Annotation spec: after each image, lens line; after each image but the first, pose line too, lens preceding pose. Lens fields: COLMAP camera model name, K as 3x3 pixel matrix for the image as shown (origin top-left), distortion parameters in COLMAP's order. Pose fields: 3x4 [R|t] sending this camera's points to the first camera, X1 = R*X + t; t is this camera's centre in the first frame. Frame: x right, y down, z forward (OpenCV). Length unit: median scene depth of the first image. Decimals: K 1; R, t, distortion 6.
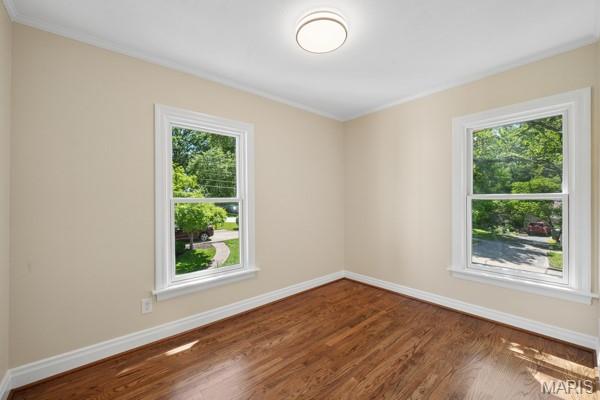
lens RADIAL K [[252.2, 0, 301.3], [0, 252.2, 204.9], [0, 0, 1]] dist [0.007545, -0.000342]
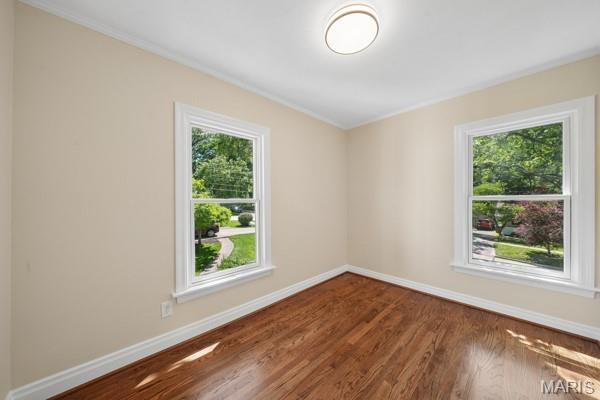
lens RADIAL K [[208.7, 0, 300.4], [0, 208.7, 205.1], [0, 0, 1]] dist [0.000259, 0.000257]
pose [[0.998741, 0.000198, 0.050165, -0.120919], [-0.000137, 0.999999, -0.001211, -0.000100], [-0.050166, 0.001203, 0.998740, 0.151569]]
